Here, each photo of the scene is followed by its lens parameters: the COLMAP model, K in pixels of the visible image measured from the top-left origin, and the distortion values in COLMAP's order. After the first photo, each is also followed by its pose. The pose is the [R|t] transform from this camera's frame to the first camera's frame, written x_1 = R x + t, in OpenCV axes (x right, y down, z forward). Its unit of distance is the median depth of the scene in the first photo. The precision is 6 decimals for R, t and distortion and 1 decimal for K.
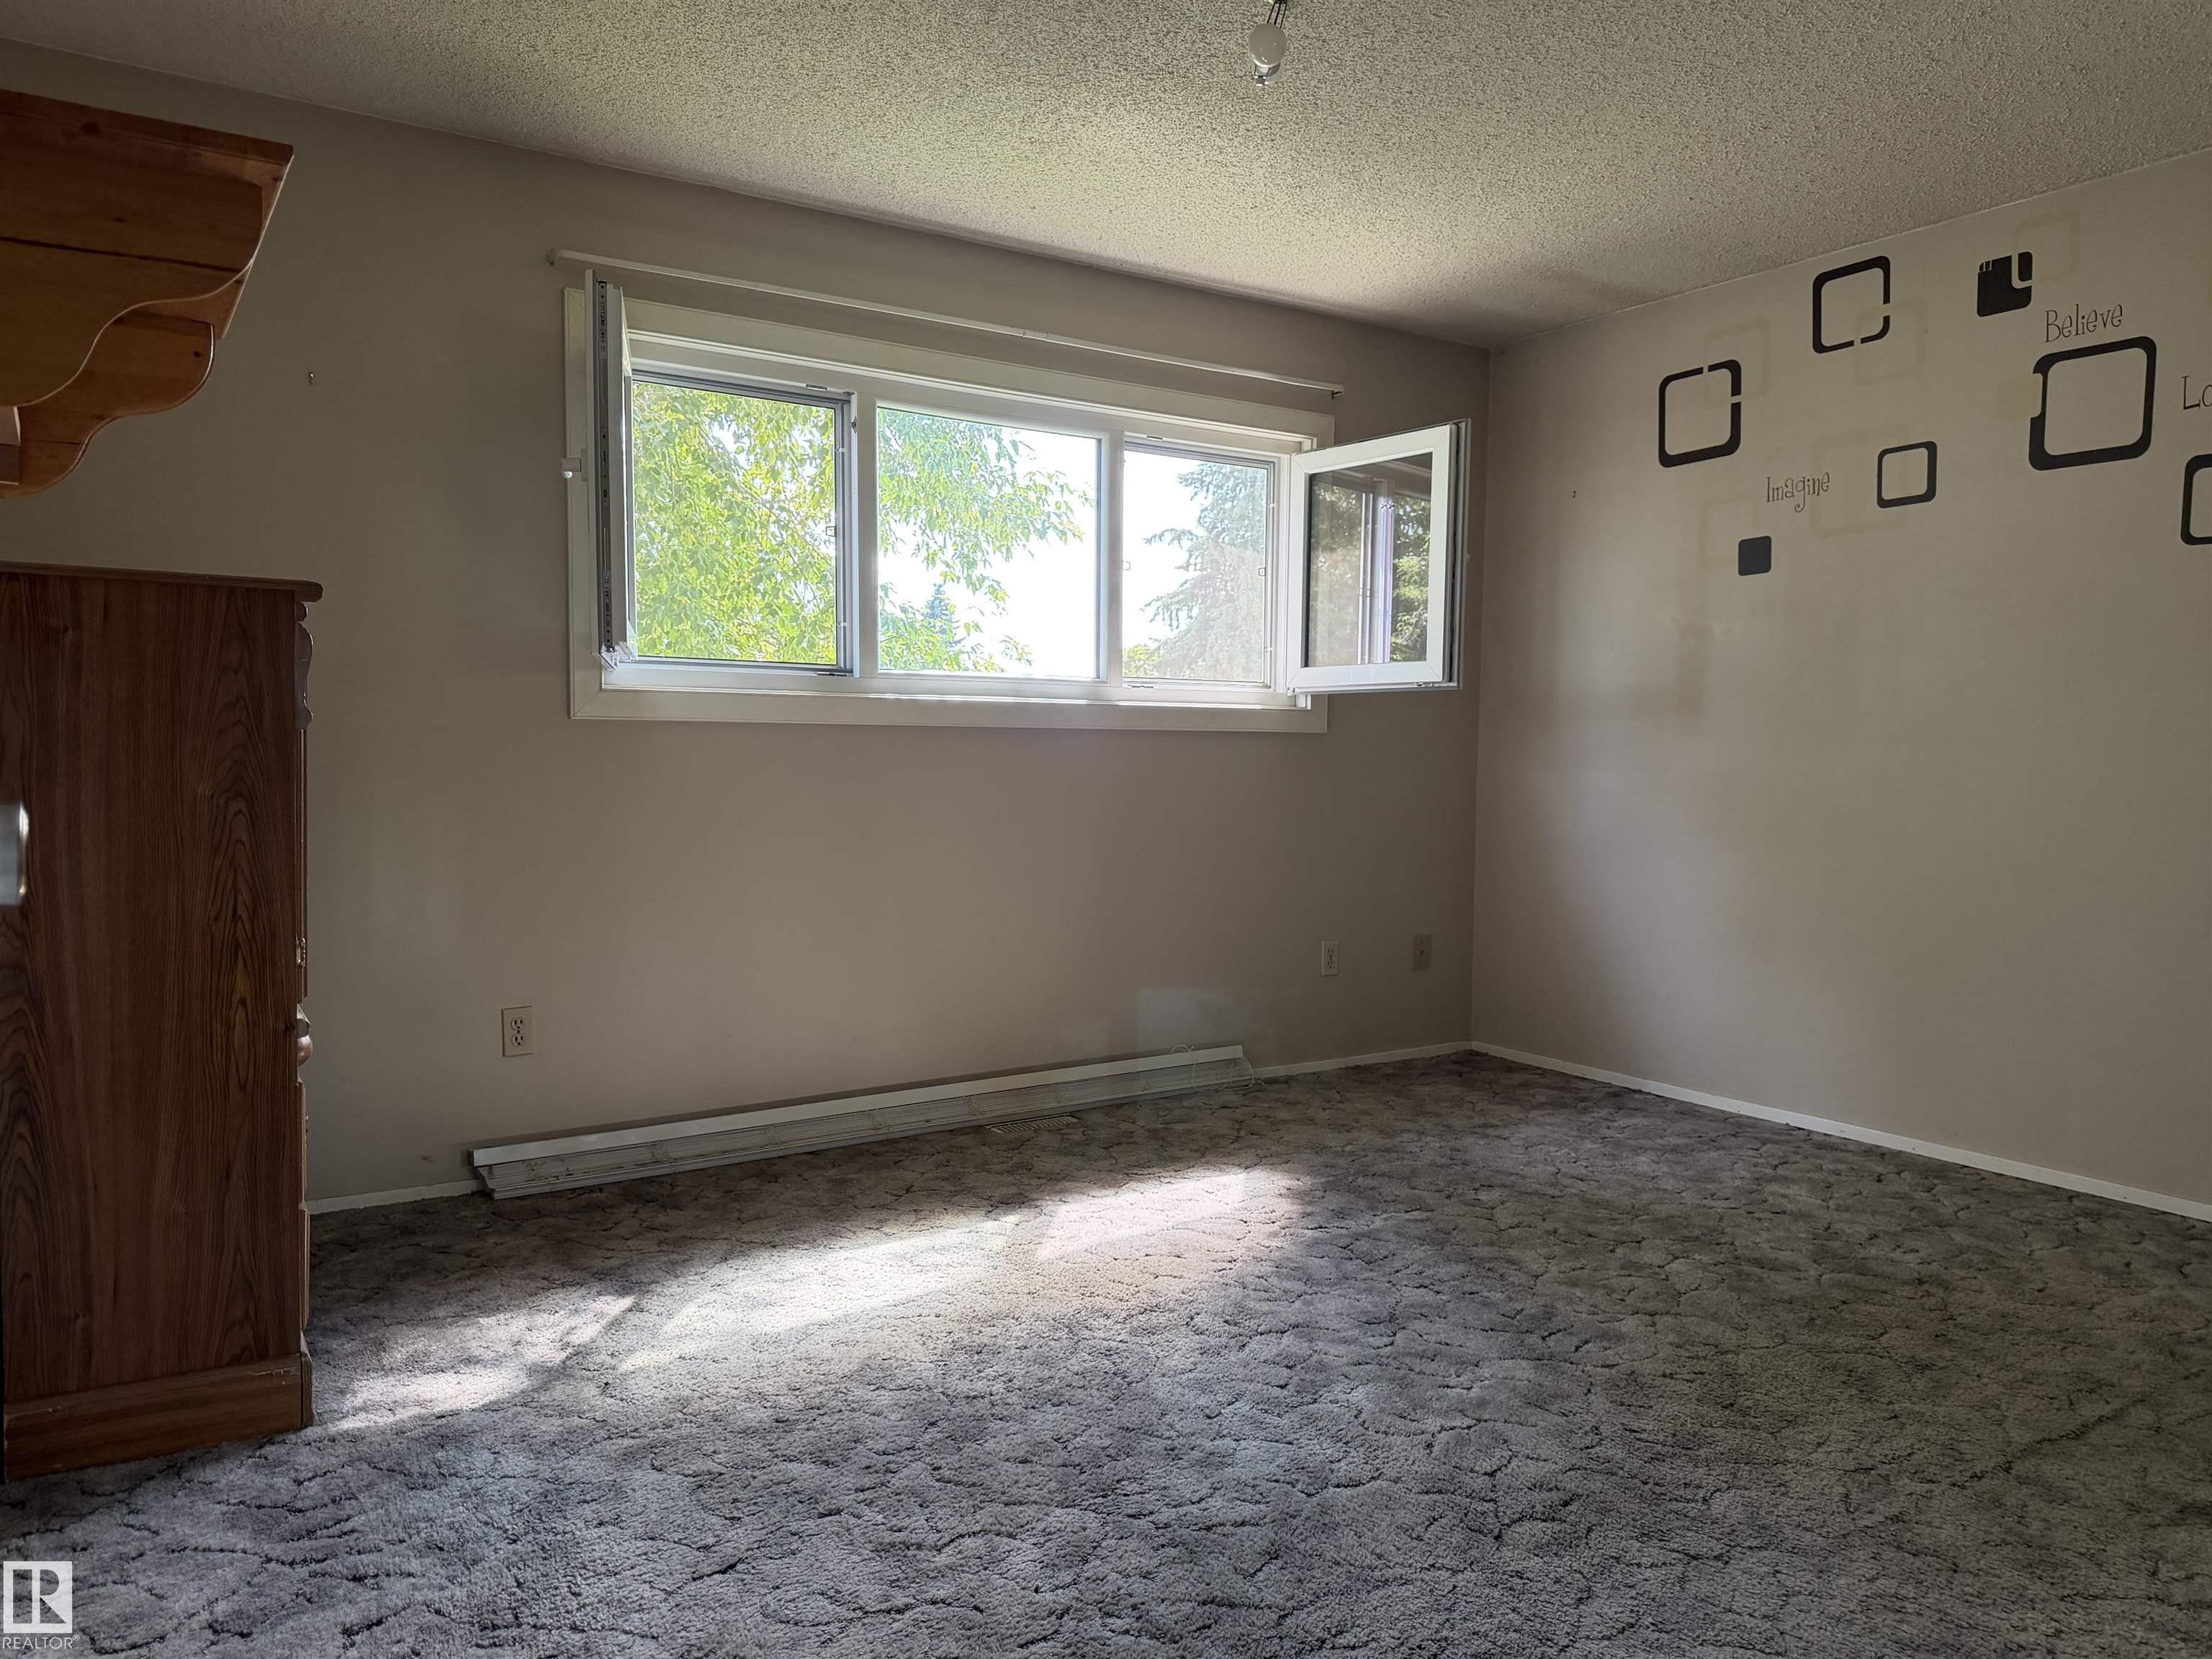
lens RADIAL K [[1554.4, 0, 1100.8], [0, 1554.4, 817.9], [0, 0, 1]] dist [0.130869, -0.200574]
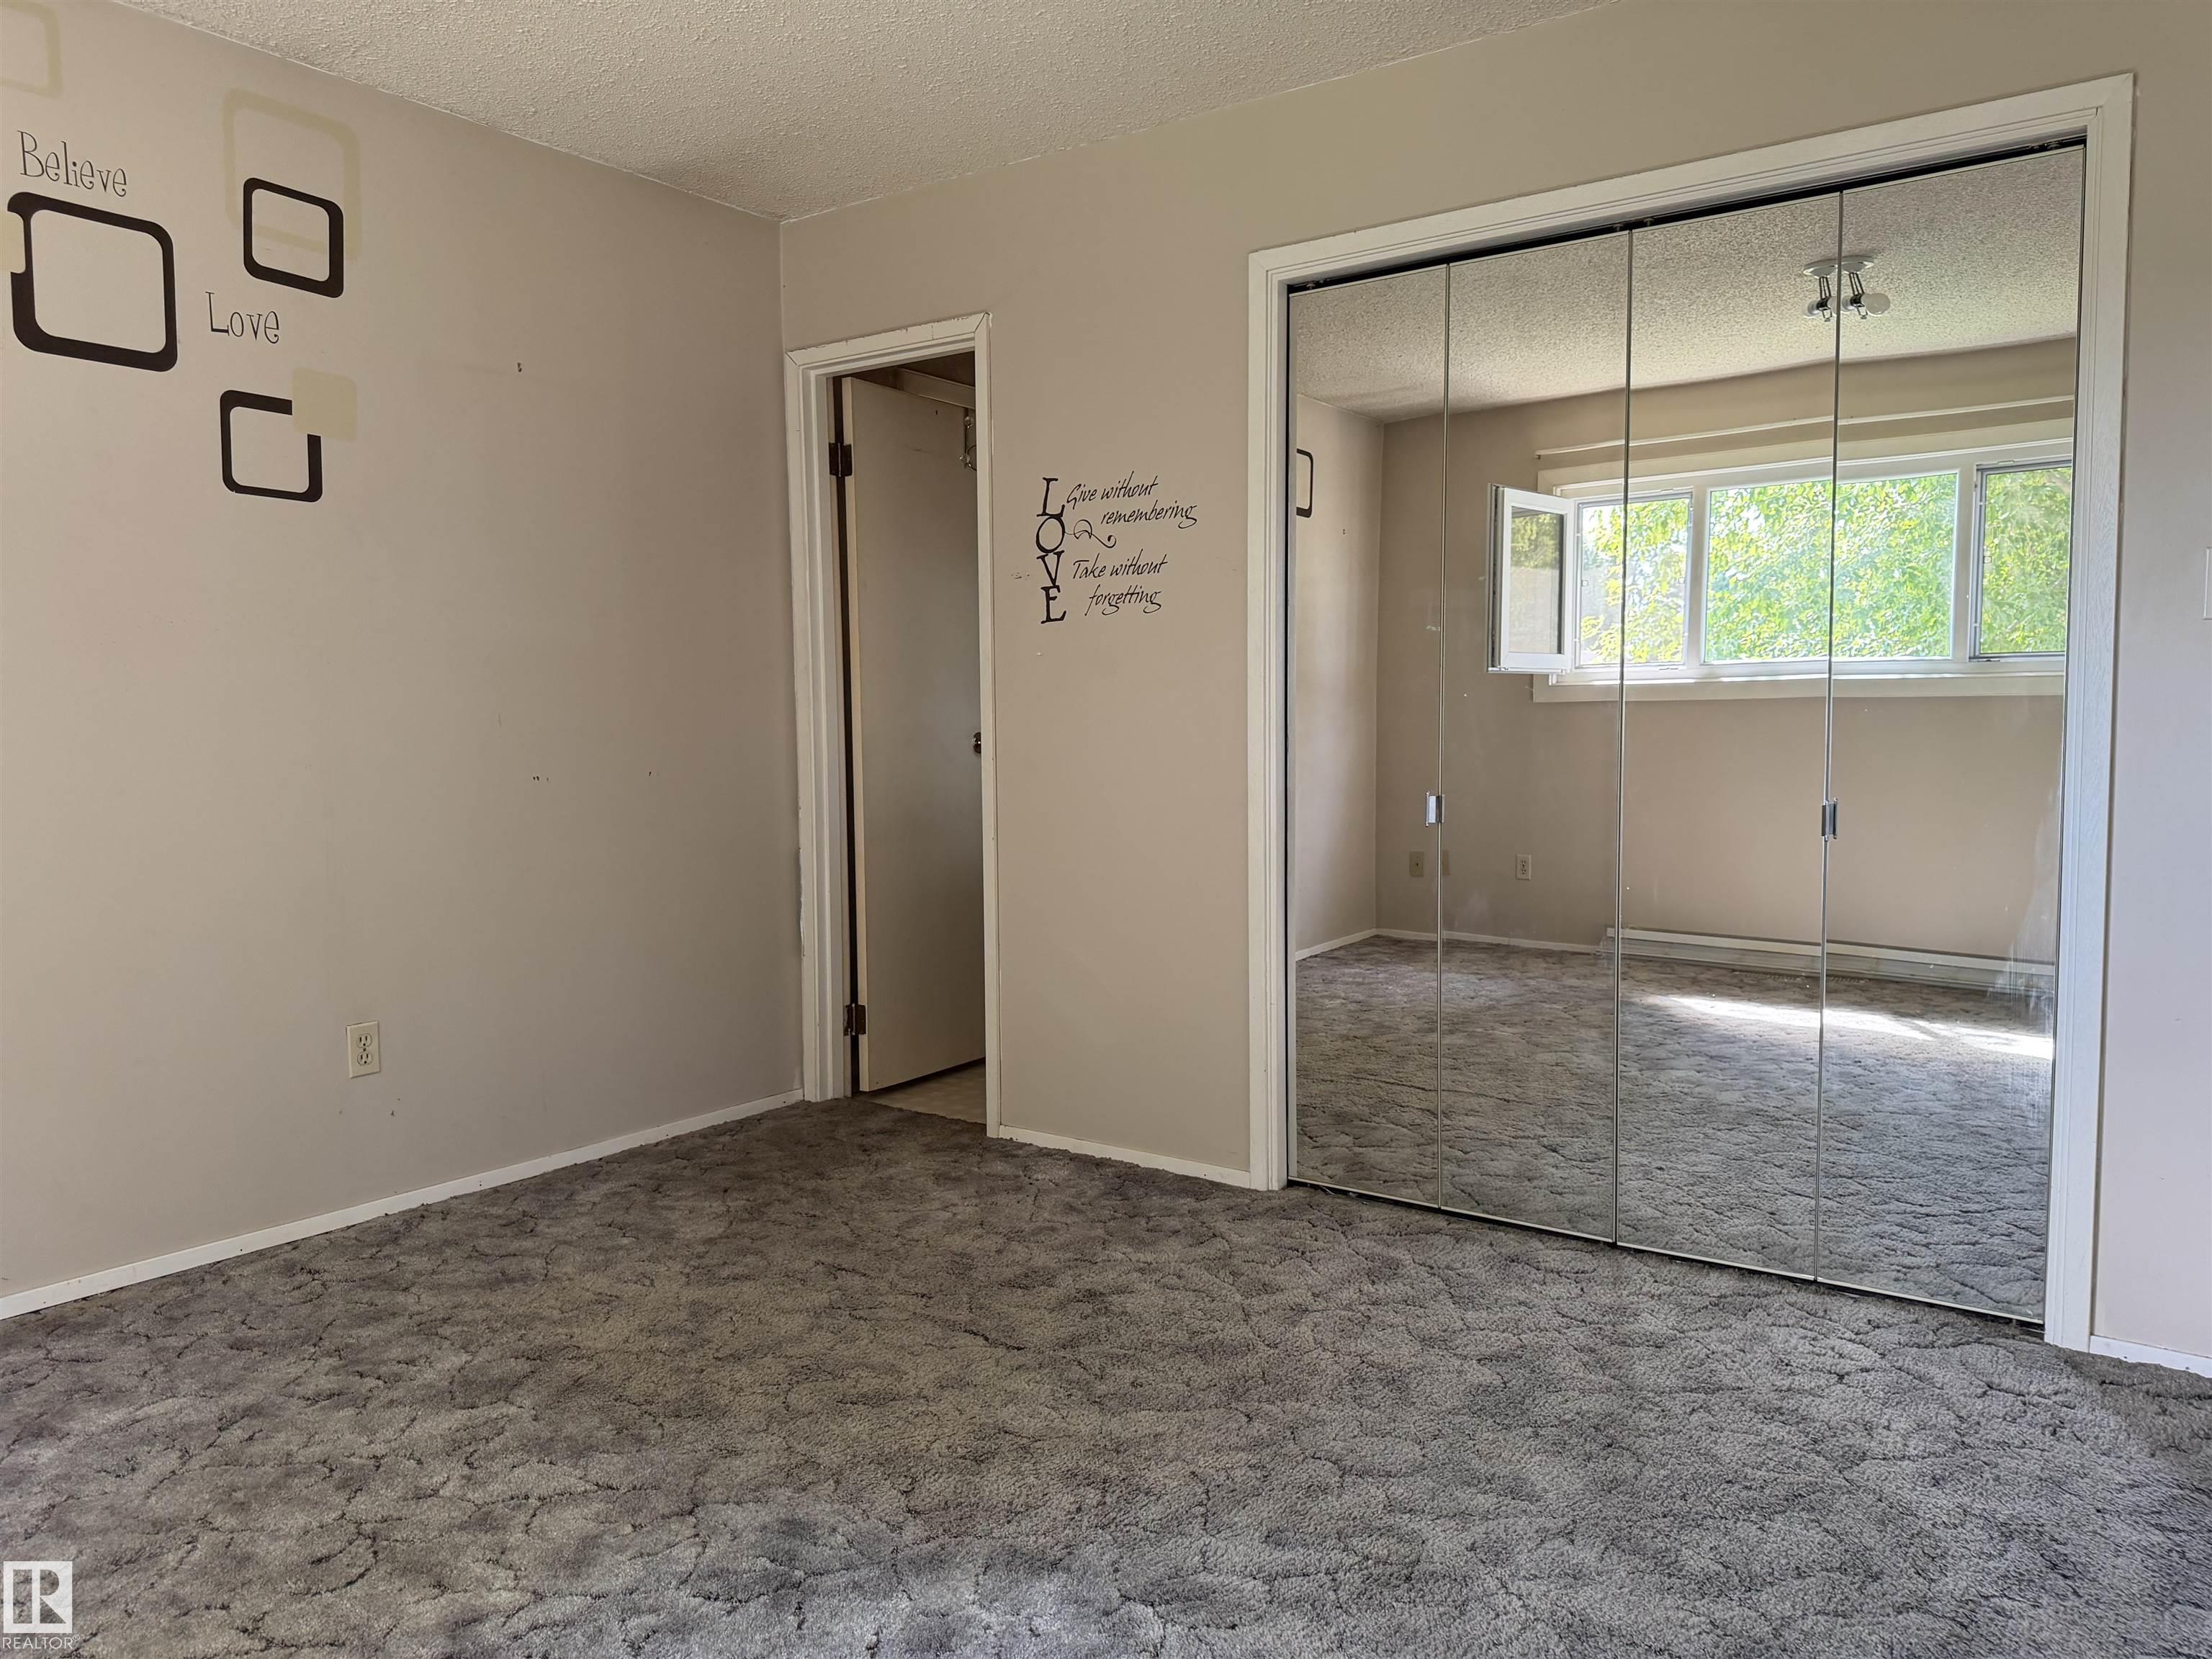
lens RADIAL K [[1563.3, 0, 1106.0], [0, 1563.3, 829.5], [0, 0, 1]] dist [0.105602, -0.131717]
pose [[-0.381585, -0.072240, 0.921506, -0.337027], [0.039750, 0.994737, 0.094441, -0.053700], [-0.923479, 0.072667, -0.376705, 0.947447]]
